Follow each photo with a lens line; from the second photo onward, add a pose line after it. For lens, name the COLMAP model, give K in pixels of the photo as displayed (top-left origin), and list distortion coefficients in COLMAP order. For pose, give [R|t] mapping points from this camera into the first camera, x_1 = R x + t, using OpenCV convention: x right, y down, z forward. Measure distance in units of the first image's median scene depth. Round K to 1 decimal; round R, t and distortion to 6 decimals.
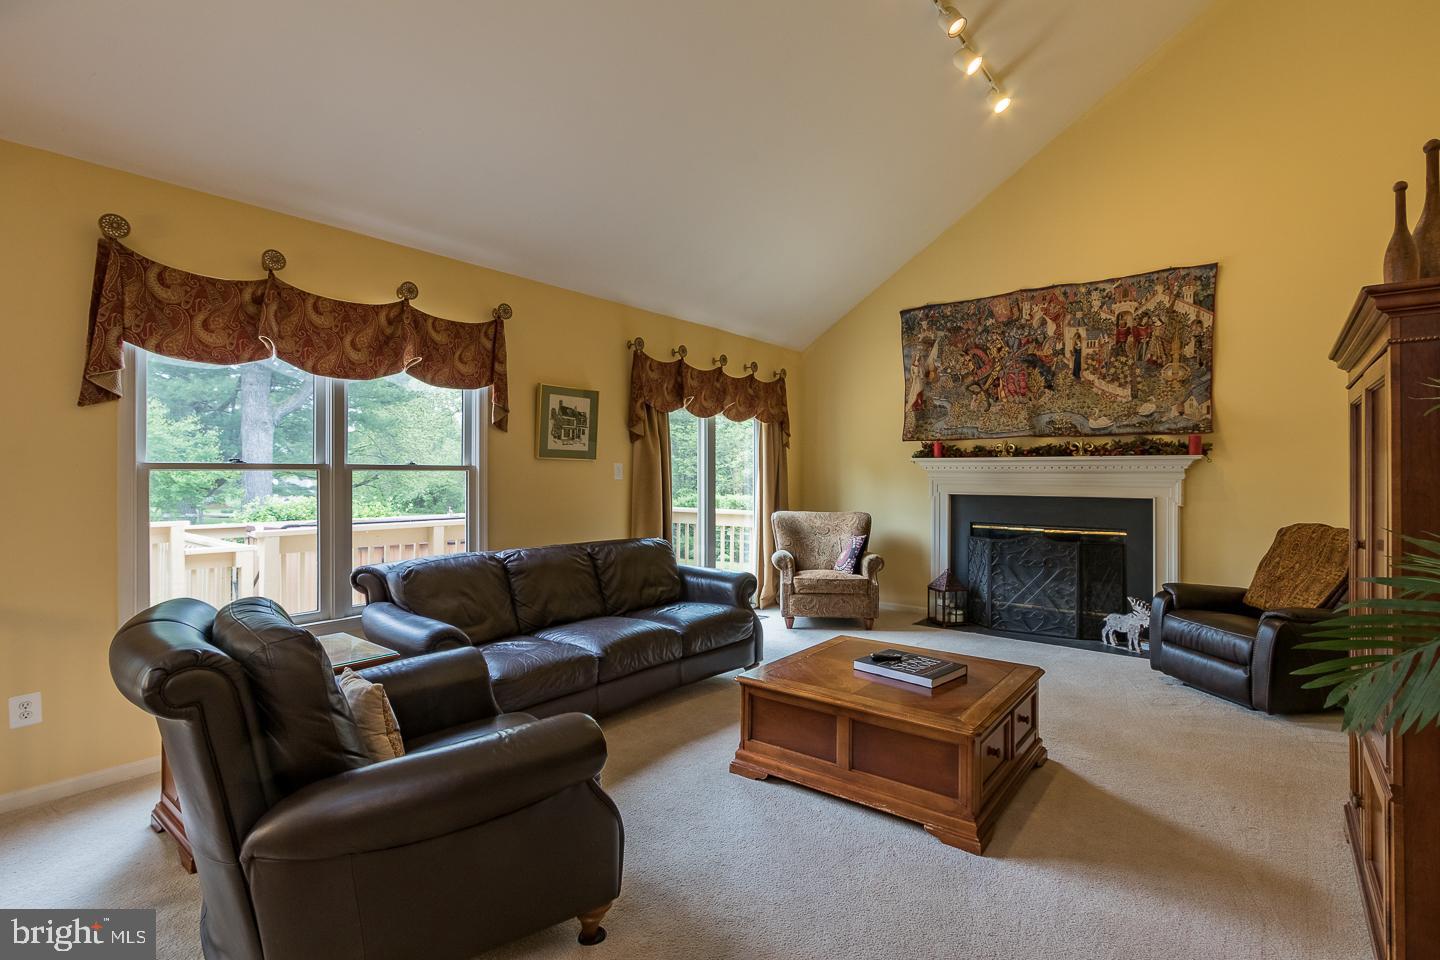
lens RADIAL K [[666.0, 0, 669.5], [0, 666.0, 467.5], [0, 0, 1]] dist [-0.001729, -0.000527]
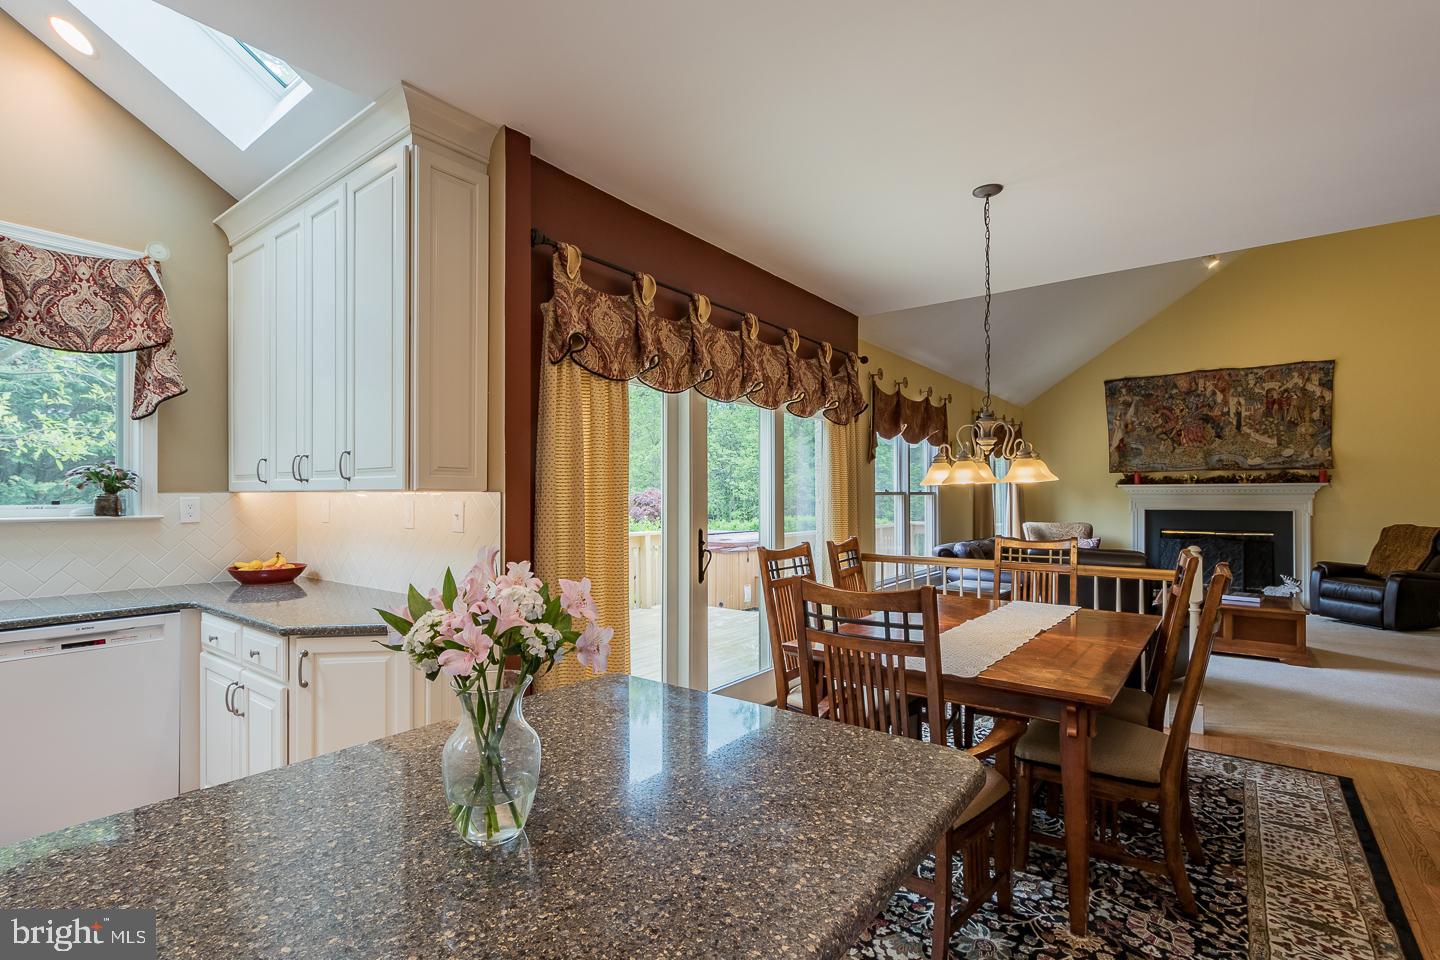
lens RADIAL K [[666.0, 0, 725.2], [0, 666.0, 486.7], [0, 0, 1]] dist [-0.001729, -0.000527]
pose [[0.997957, -0.004428, 0.063733, -0.654788], [0.004667, 0.999983, -0.003605, -0.009457], [-0.063716, 0.003895, 0.997960, -0.433270]]
